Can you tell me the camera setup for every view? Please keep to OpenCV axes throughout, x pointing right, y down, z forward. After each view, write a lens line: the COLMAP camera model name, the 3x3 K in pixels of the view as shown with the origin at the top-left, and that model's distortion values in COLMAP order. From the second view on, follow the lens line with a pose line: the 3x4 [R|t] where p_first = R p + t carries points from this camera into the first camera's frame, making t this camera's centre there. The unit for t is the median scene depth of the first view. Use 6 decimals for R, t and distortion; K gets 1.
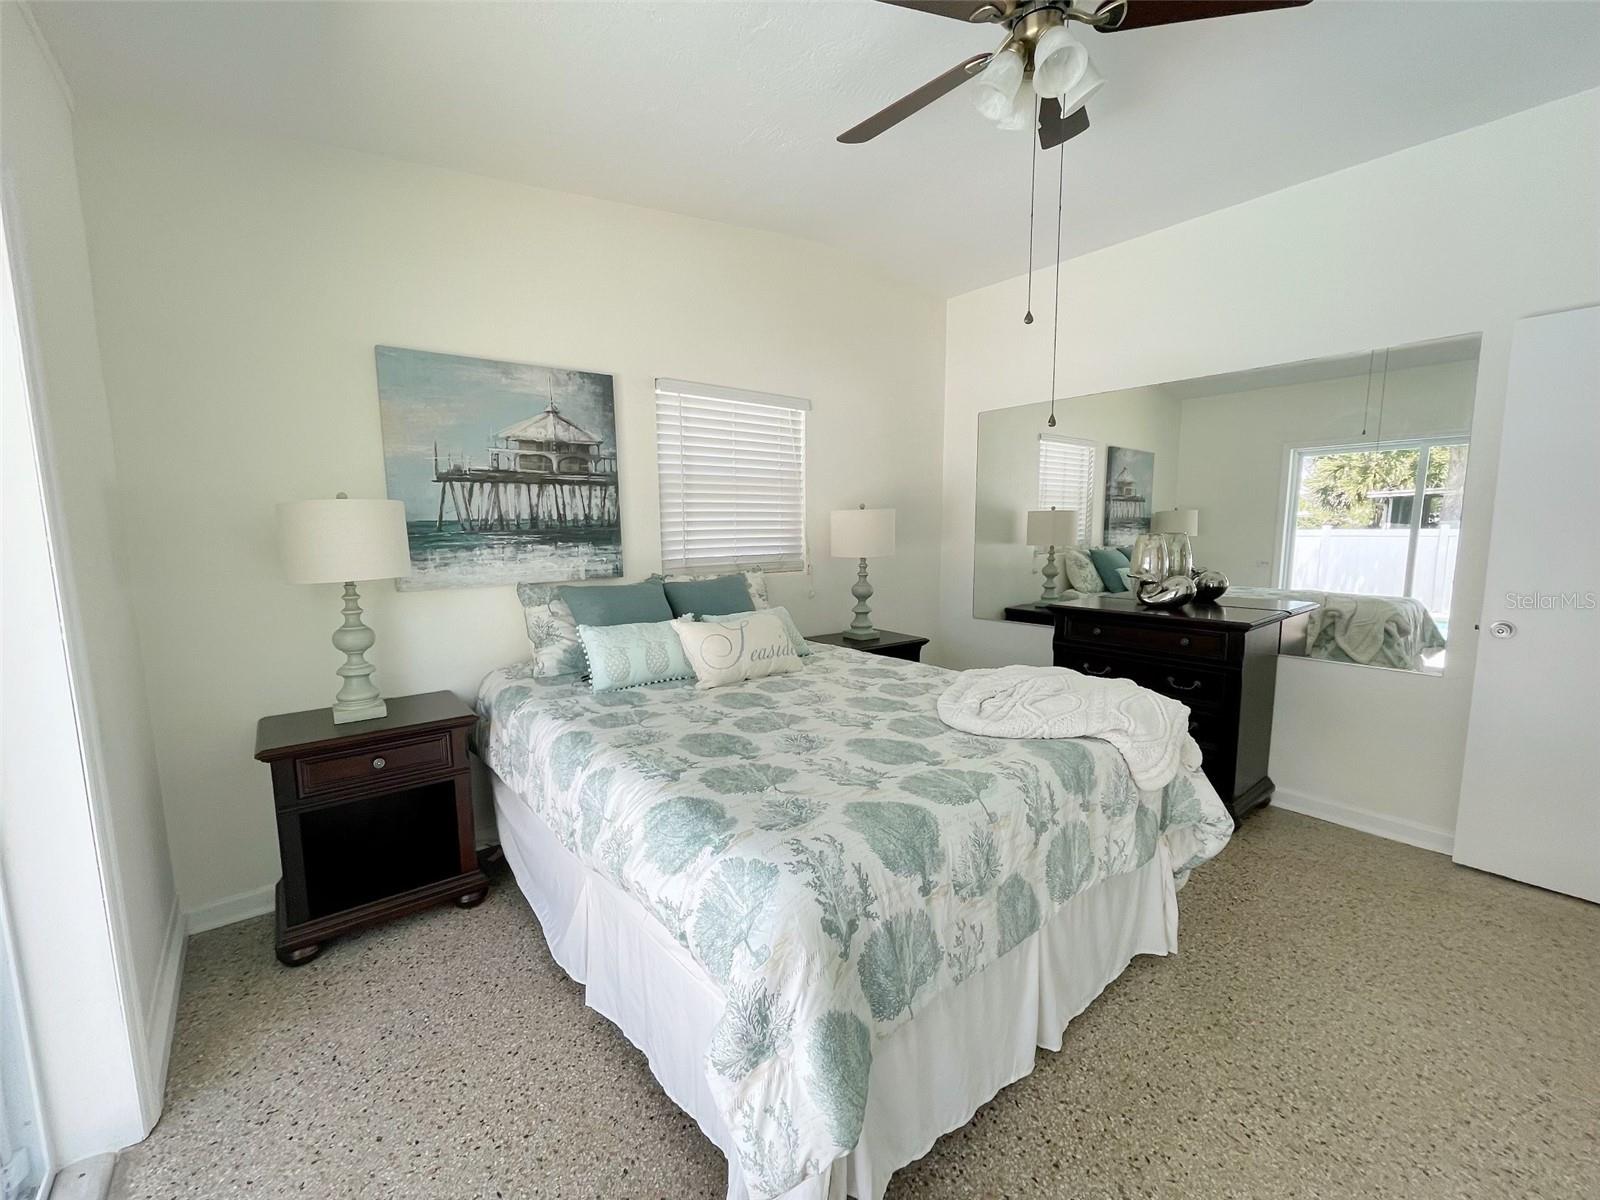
lens RADIAL K [[650.3, 0, 788.0], [0, 650.3, 605.7], [0, 0, 1]] dist [0.000065, -0.000321]
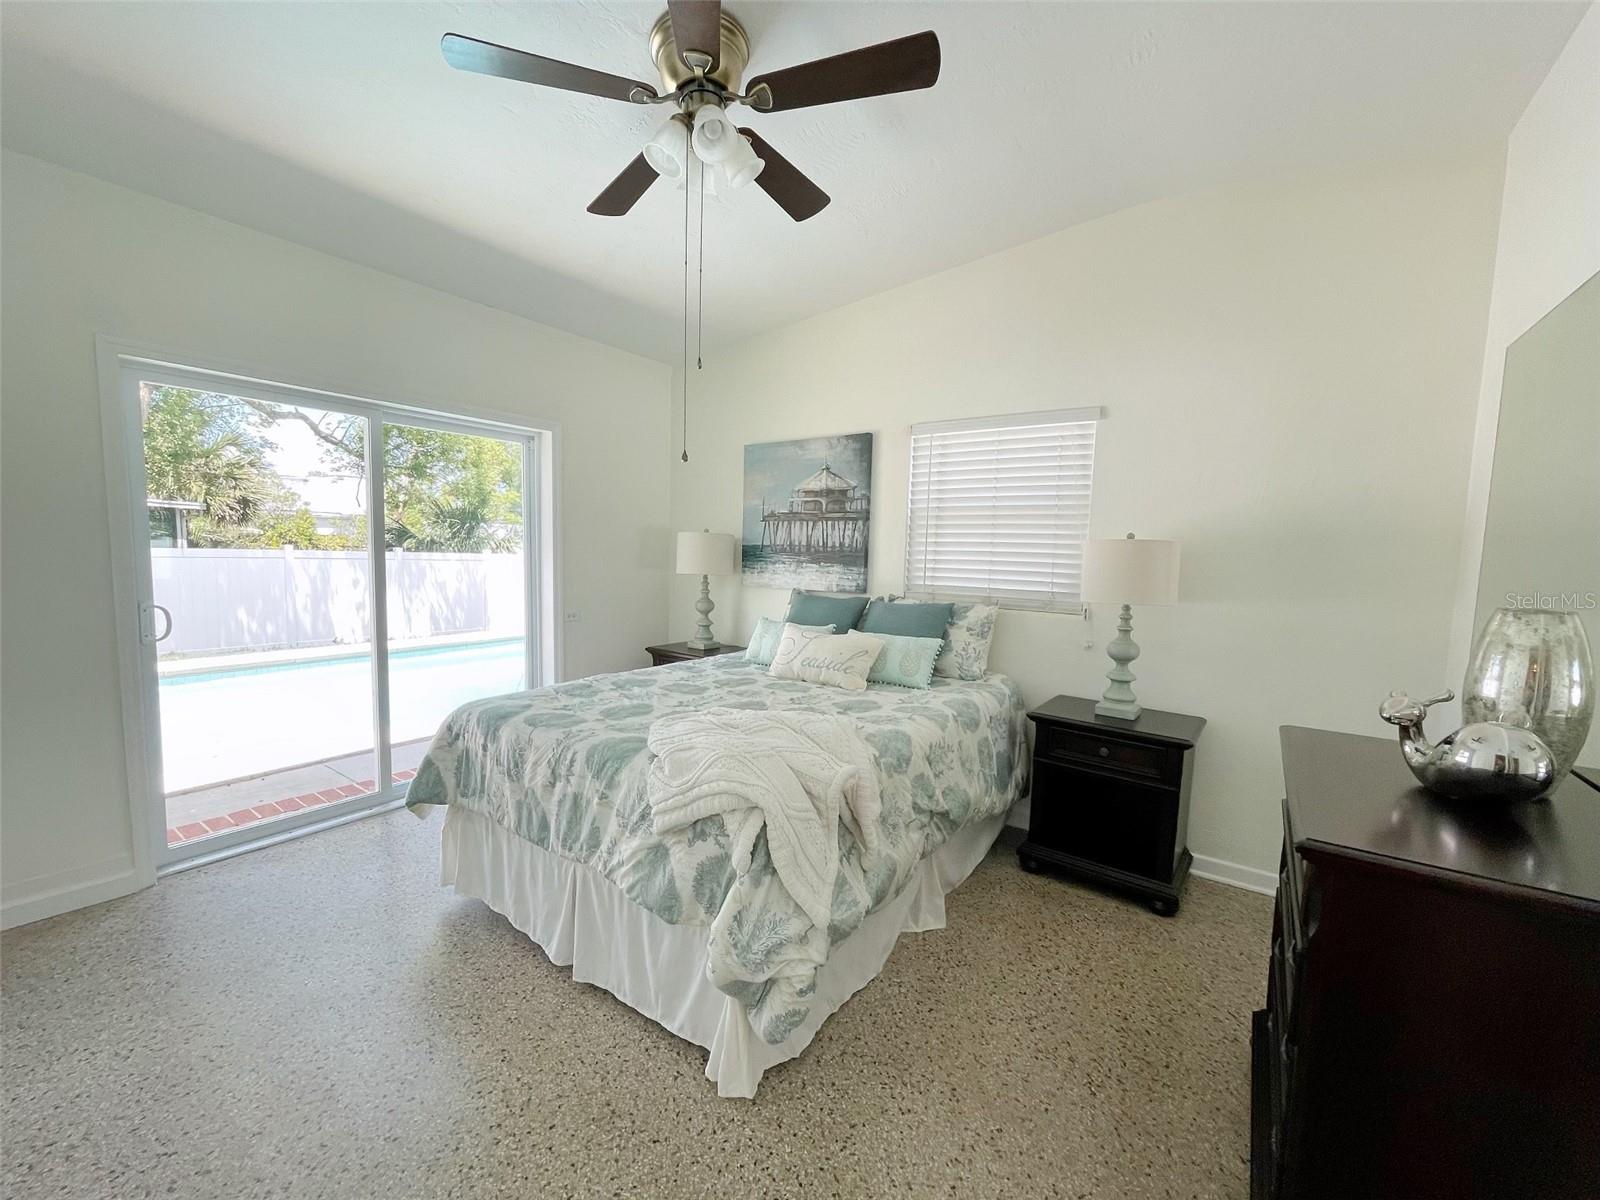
lens RADIAL K [[650.3, 0, 788.0], [0, 650.3, 605.7], [0, 0, 1]] dist [0.000065, -0.000321]
pose [[0.268428, 0.101343, -0.957954, 0.958220], [-0.150406, 0.986663, 0.062235, -0.083291], [0.951485, 0.127376, 0.280091, 0.566697]]
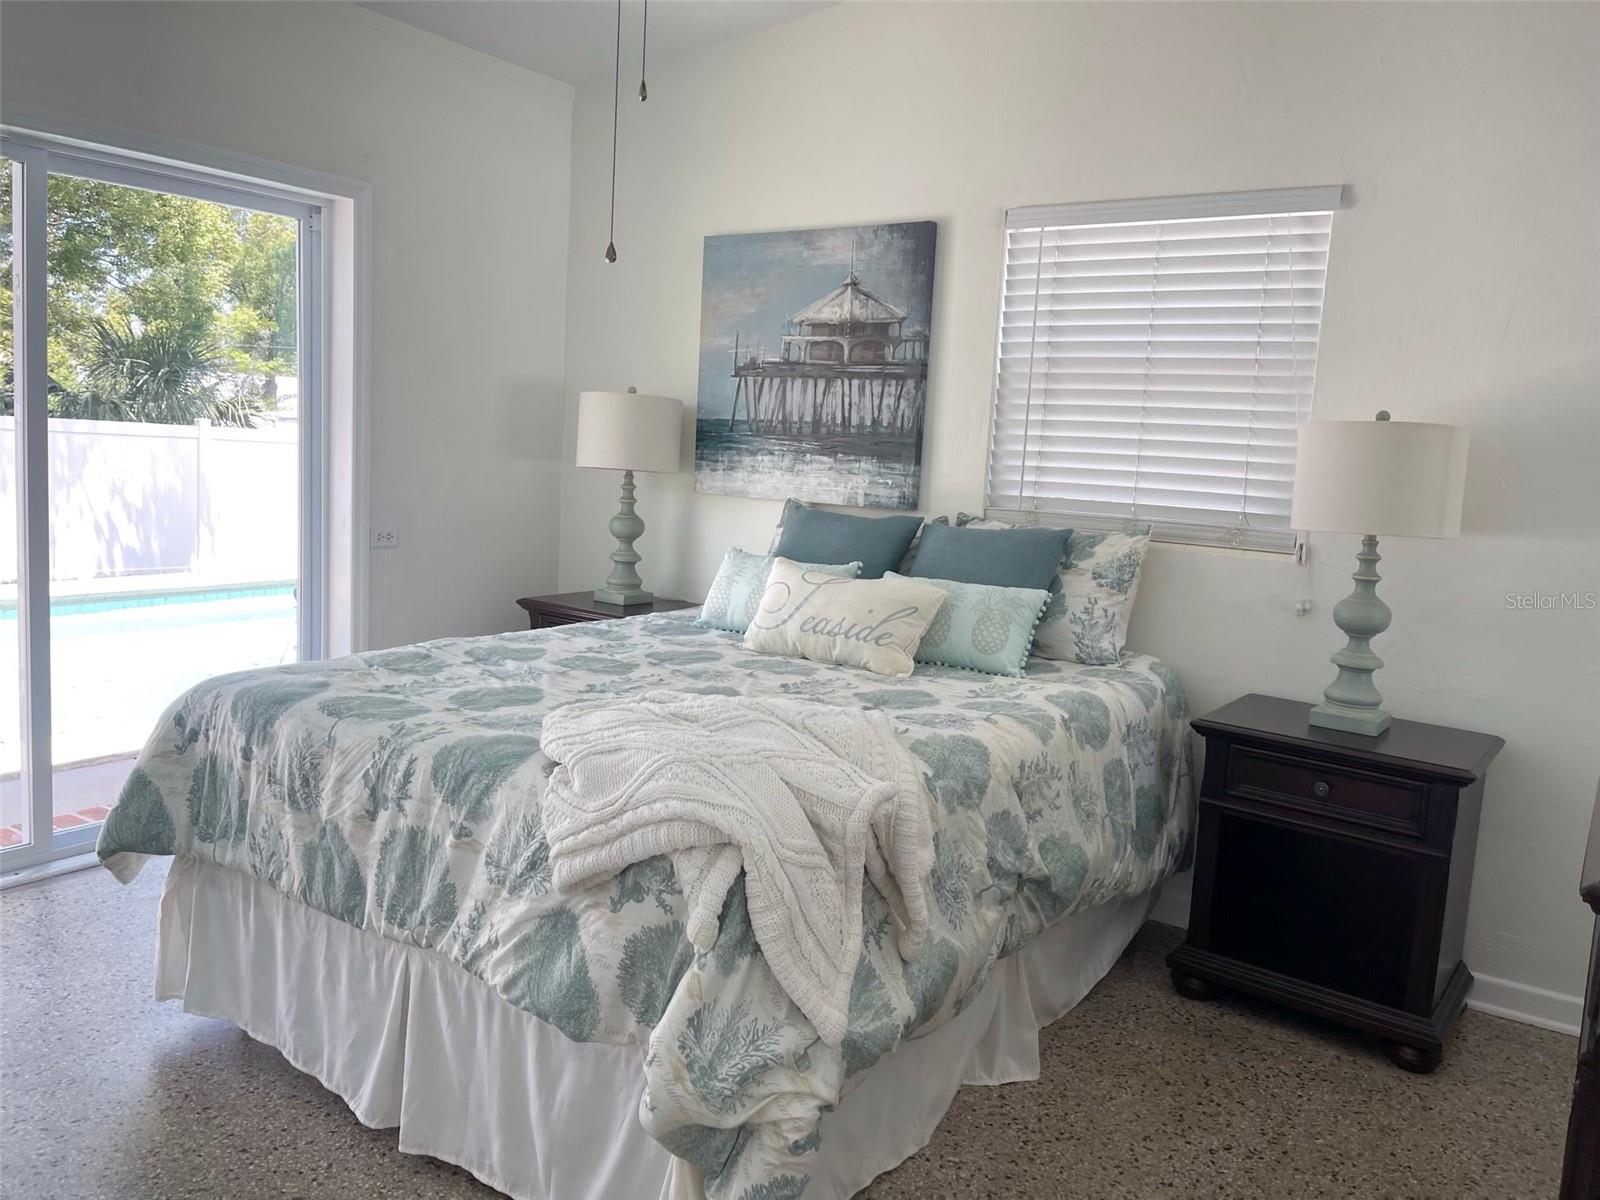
lens RADIAL K [[1222.2, 0, 798.3], [0, 1222.2, 580.3], [0, 0, 1]] dist [0.037175, -0.004686]
pose [[0.290124, 0.135624, -0.947330, 1.026446], [-0.176705, 0.980477, 0.086252, -0.067598], [0.940533, 0.142375, 0.308426, 0.537826]]
